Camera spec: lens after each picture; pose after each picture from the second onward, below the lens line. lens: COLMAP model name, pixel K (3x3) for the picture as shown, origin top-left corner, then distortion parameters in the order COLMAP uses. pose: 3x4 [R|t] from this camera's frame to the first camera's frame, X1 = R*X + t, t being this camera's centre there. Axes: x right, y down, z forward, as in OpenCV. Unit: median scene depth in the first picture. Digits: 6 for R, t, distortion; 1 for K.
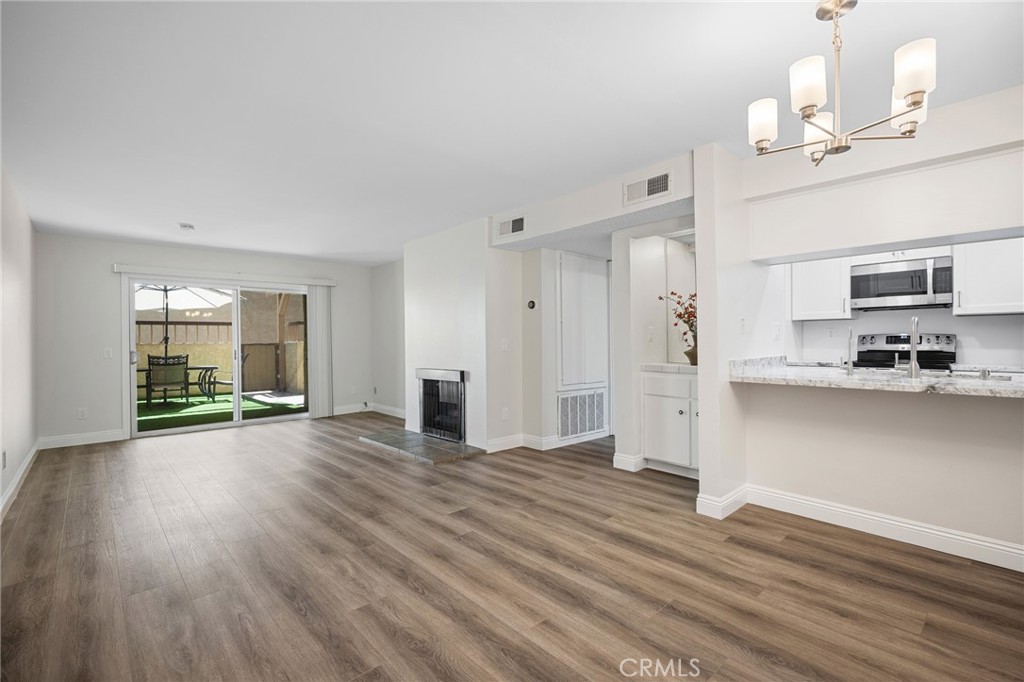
lens RADIAL K [[460.2, 0, 518.4], [0, 460.2, 343.0], [0, 0, 1]] dist [0.007658, -0.001226]
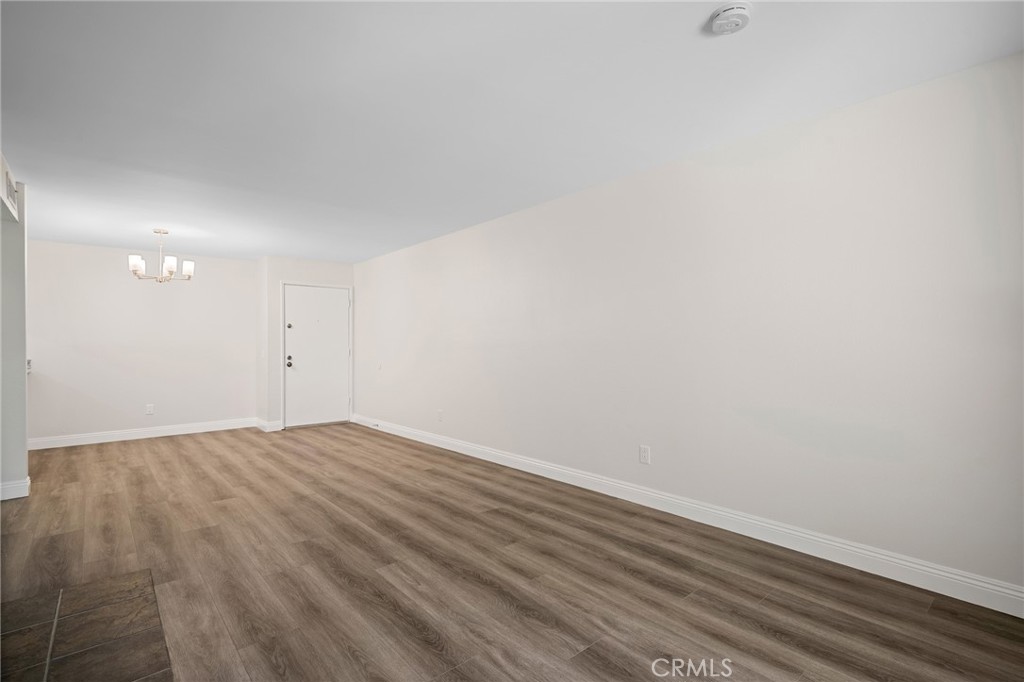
lens RADIAL K [[487.2, 0, 531.6], [0, 487.2, 330.7], [0, 0, 1]] dist [0.000358, 0.000183]
pose [[-0.999859, 0.014377, 0.008624, -0.592455], [0.014172, 0.999626, -0.023407, -0.004320], [-0.008958, -0.023282, -0.999689, 1.448792]]
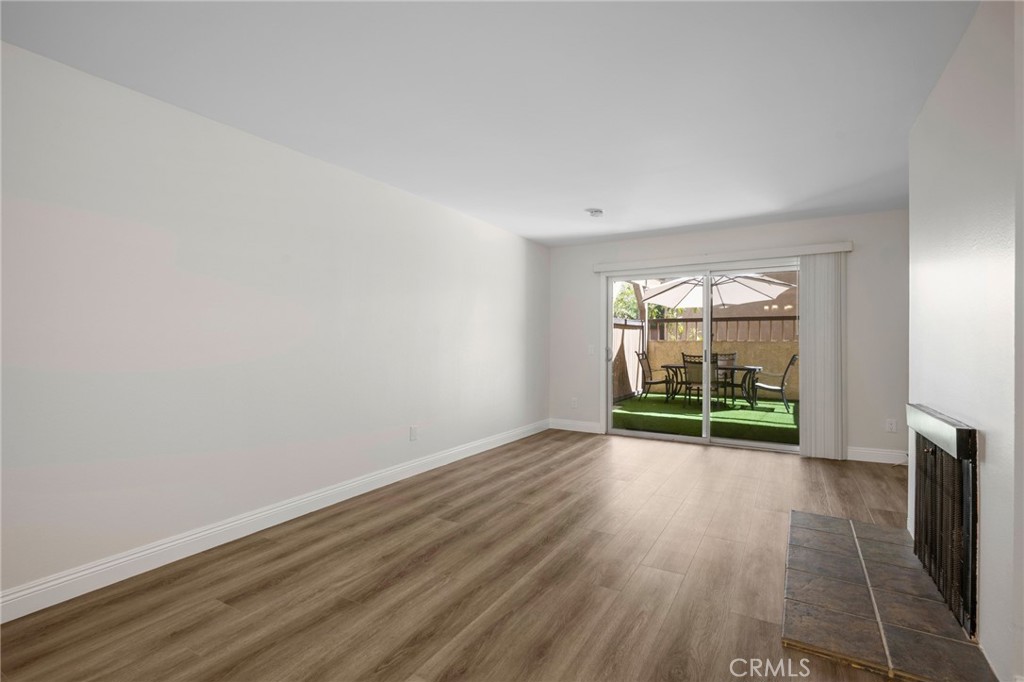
lens RADIAL K [[481.7, 0, 505.7], [0, 481.7, 334.1], [0, 0, 1]] dist [0.009645, 0.000281]
pose [[0.287950, -0.001204, -0.957645, 0.141523], [-0.011239, 0.999926, -0.004637, -0.006087], [0.957579, 0.012098, 0.287916, 0.587557]]
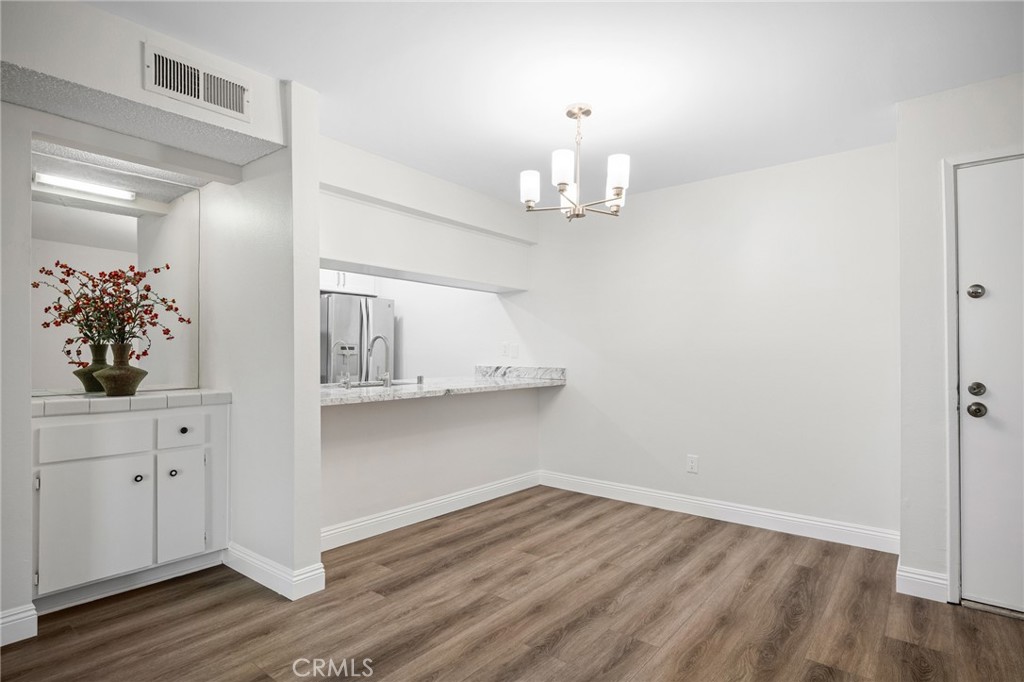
lens RADIAL K [[534.6, 0, 505.8], [0, 534.6, 349.5], [0, 0, 1]] dist [0.003924, -0.002865]
pose [[-0.136808, 0.010580, 0.990541, -0.300646], [0.002336, 0.999944, -0.010358, -0.001976], [-0.990595, 0.000897, -0.136825, 0.511257]]
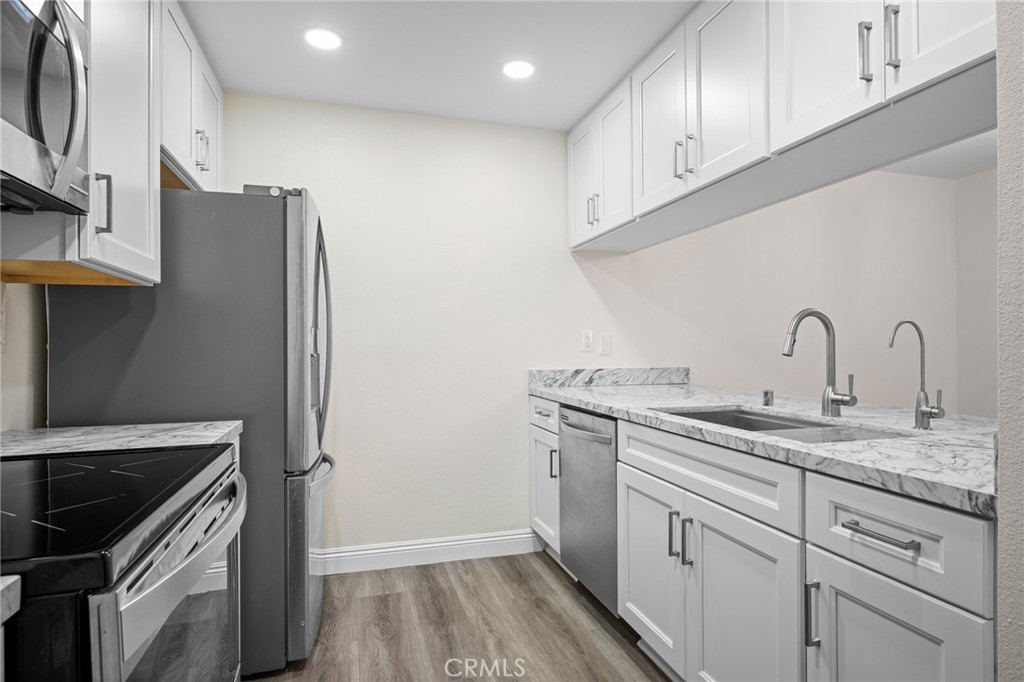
lens RADIAL K [[544.2, 0, 512.4], [0, 544.2, 340.3], [0, 0, 1]] dist [-0.002720, -0.001007]
pose [[-0.893596, 0.013204, 0.448678, 0.517082], [0.010246, 0.999907, -0.009021, -0.009940], [-0.448755, -0.003464, -0.893648, 1.015806]]
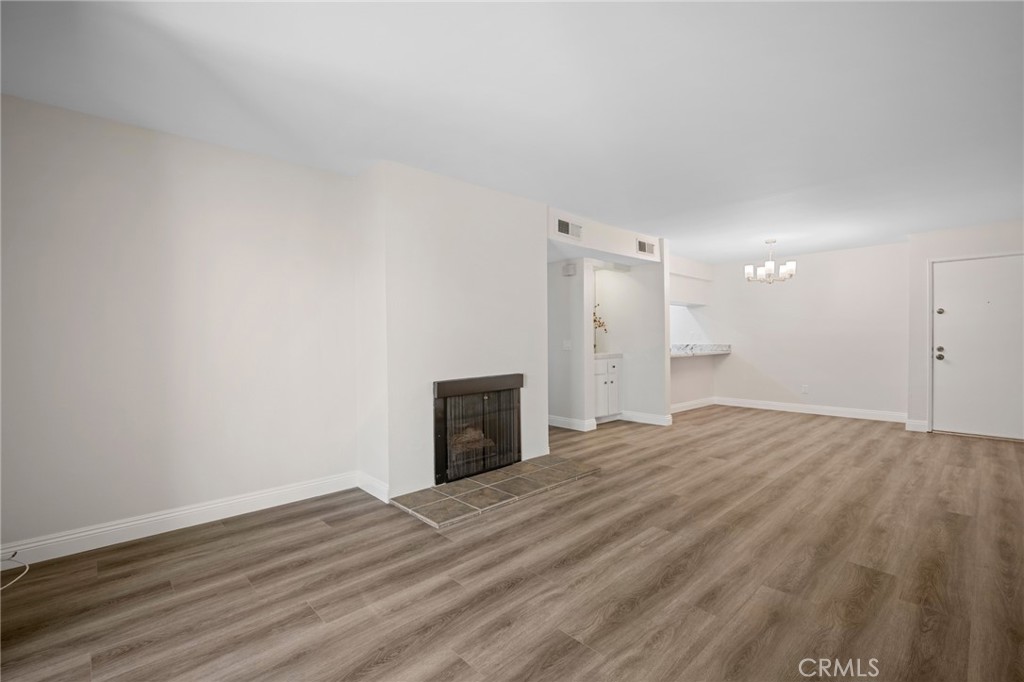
lens RADIAL K [[460.2, 0, 504.2], [0, 460.2, 350.3], [0, 0, 1]] dist [0.007658, -0.001226]
pose [[-0.010866, -0.018341, 0.999773, -1.005644], [0.009812, 0.999782, 0.018448, 0.002915], [-0.999893, 0.010010, -0.010683, 1.101416]]
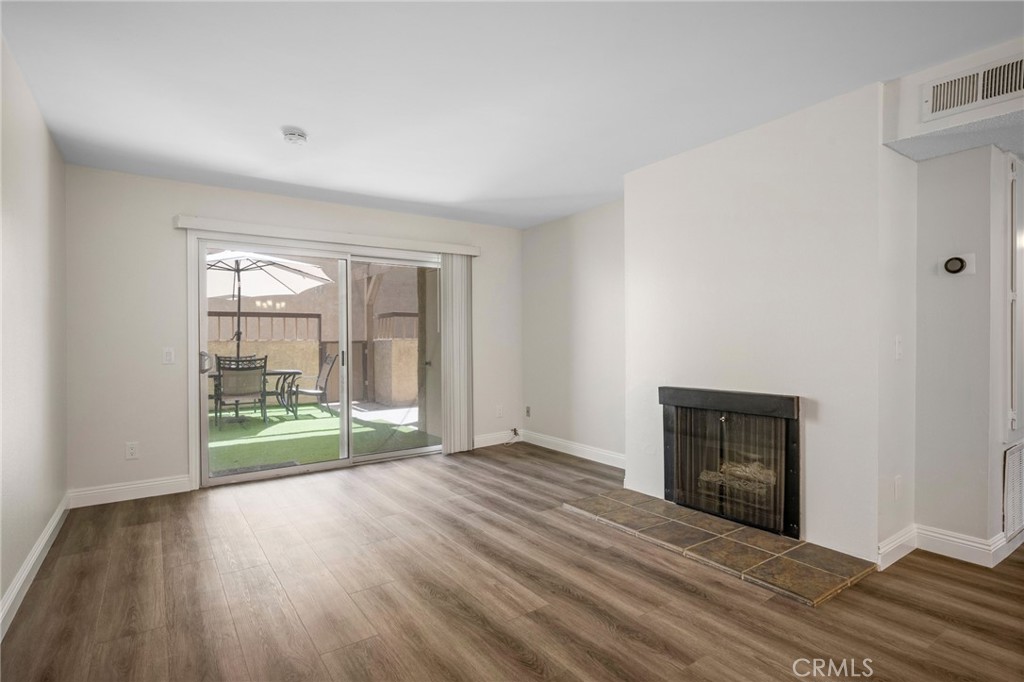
lens RADIAL K [[510.0, 0, 527.1], [0, 510.0, 344.2], [0, 0, 1]] dist [0.002312, 0.000750]
pose [[0.993404, 0.006342, -0.114487, -0.377288], [-0.005757, 0.999969, 0.005441, 0.000341], [0.114518, -0.004746, 0.993410, 0.427121]]
